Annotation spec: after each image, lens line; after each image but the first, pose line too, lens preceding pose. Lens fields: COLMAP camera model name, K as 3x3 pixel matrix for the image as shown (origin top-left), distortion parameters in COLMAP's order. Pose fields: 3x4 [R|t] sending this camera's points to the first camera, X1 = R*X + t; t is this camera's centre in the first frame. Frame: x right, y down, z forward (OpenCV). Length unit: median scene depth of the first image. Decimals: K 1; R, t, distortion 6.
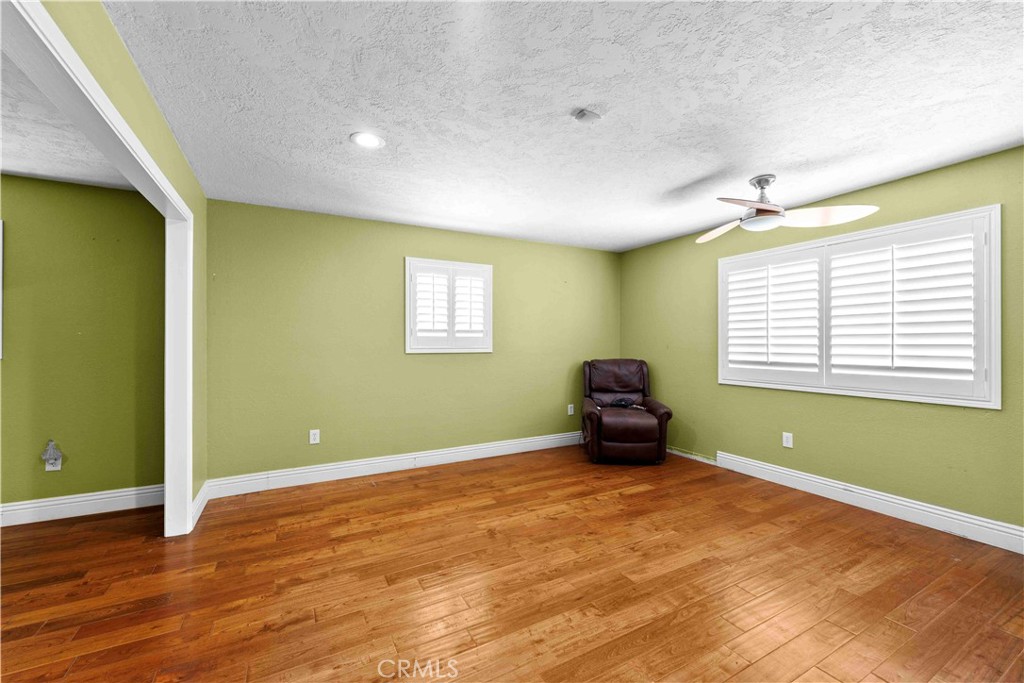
lens RADIAL K [[419.7, 0, 510.4], [0, 419.7, 342.4], [0, 0, 1]] dist [-0.002766, -0.001472]
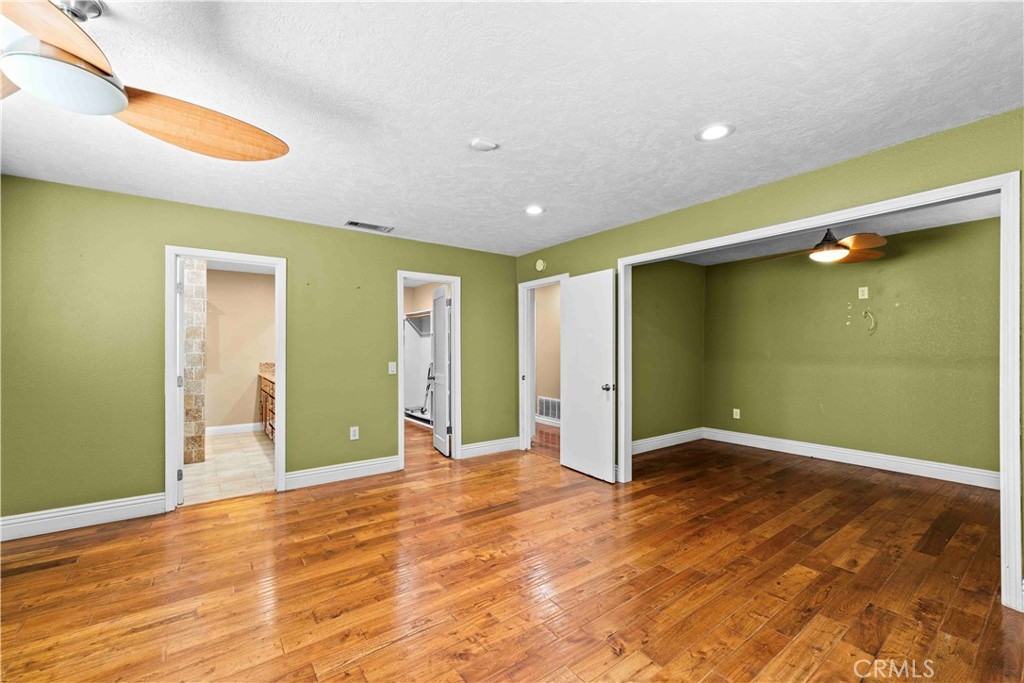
lens RADIAL K [[419.7, 0, 510.3], [0, 419.7, 343.3], [0, 0, 1]] dist [-0.002766, -0.001472]
pose [[-0.992459, 0.000568, -0.122578, 0.246533], [0.002625, 0.999858, -0.016623, -0.001108], [0.122551, -0.016819, -0.992320, 2.057767]]
